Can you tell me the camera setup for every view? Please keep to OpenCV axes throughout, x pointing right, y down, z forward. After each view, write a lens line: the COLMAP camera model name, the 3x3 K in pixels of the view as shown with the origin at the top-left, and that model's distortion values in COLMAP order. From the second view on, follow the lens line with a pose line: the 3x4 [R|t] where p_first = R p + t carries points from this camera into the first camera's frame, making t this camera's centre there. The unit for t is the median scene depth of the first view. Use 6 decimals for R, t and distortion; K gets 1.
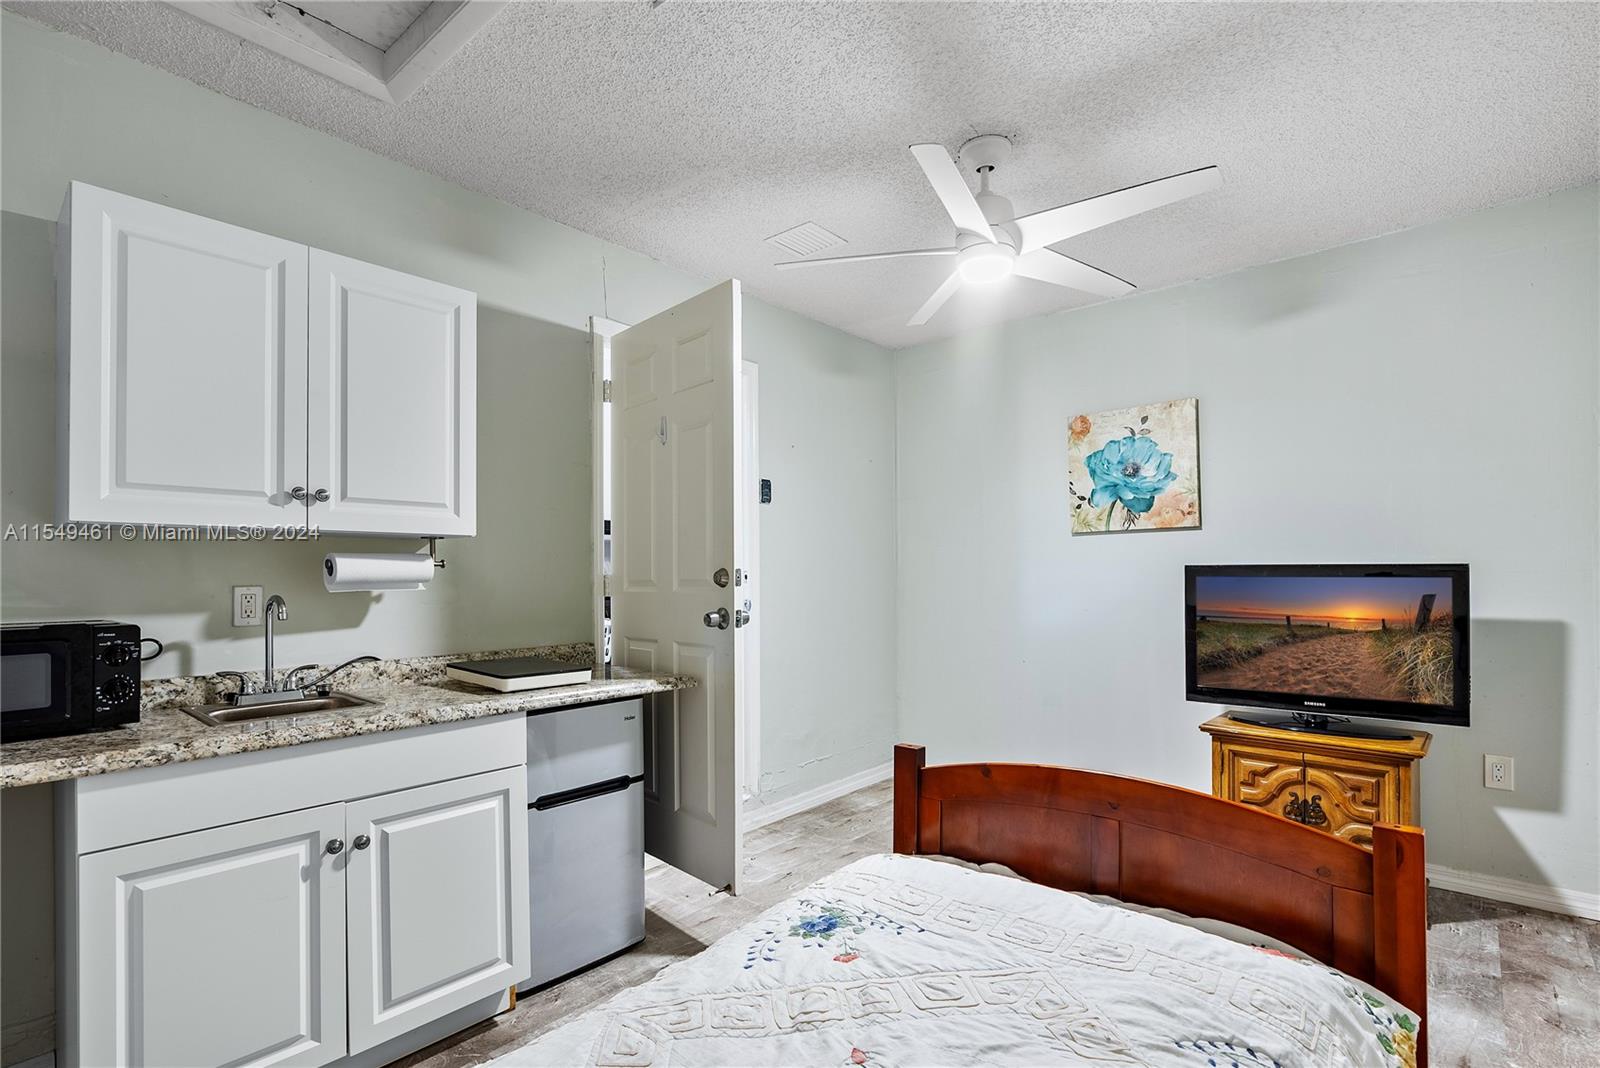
lens RADIAL K [[741.7, 0, 804.1], [0, 741.7, 573.3], [0, 0, 1]] dist [-0.002624, -0.000247]
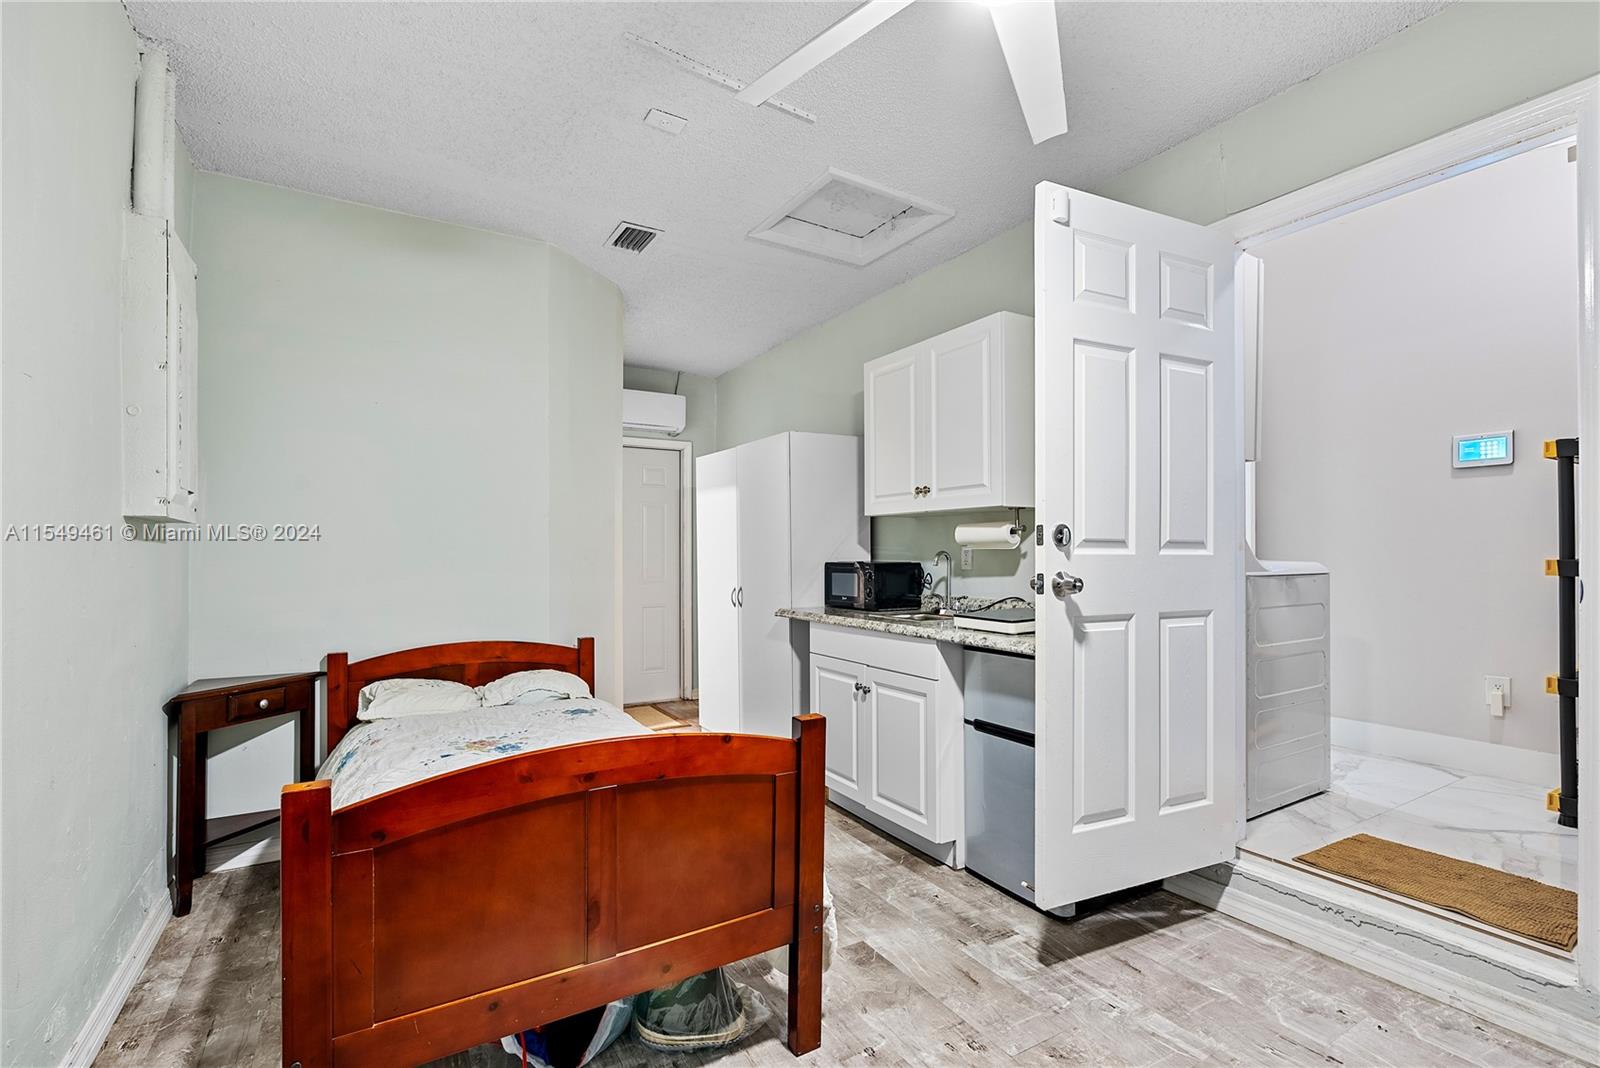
lens RADIAL K [[741.7, 0, 801.2], [0, 741.7, 539.9], [0, 0, 1]] dist [-0.002624, -0.000247]
pose [[-0.284552, -0.004024, -0.958652, 1.002203], [0.006451, 0.999961, -0.006113, 0.013586], [0.958639, -0.007924, -0.284515, 1.194359]]
